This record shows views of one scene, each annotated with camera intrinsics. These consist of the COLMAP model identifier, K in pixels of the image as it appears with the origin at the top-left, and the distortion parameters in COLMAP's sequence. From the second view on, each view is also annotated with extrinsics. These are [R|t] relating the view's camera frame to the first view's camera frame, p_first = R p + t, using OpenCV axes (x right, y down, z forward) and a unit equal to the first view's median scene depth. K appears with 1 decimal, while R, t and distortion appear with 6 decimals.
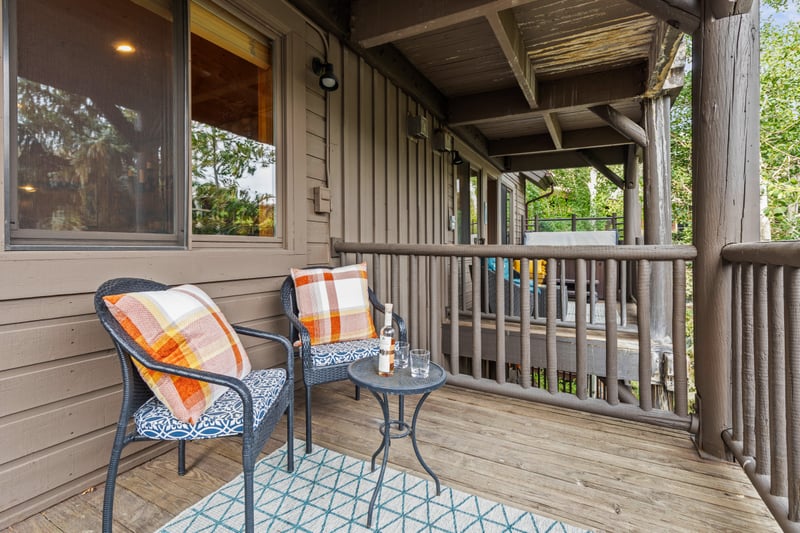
lens RADIAL K [[393.6, 0, 387.2], [0, 393.6, 247.5], [0, 0, 1]] dist [0.002882, 0.000521]
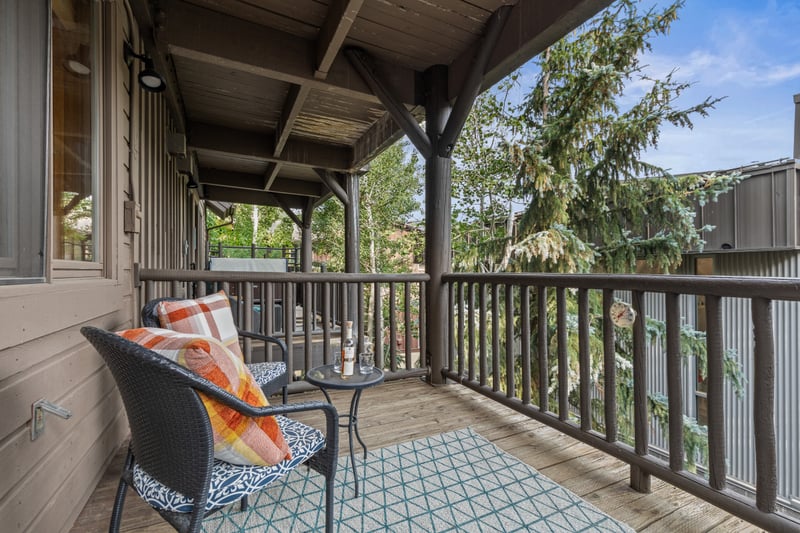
lens RADIAL K [[357.0, 0, 400.5], [0, 357.0, 269.0], [0, 0, 1]] dist [0.010509, -0.002101]
pose [[0.566436, 0.007699, 0.824070, -0.326328], [-0.002896, 0.999969, -0.007351, -0.007073], [-0.824100, 0.001778, 0.566441, 0.078761]]
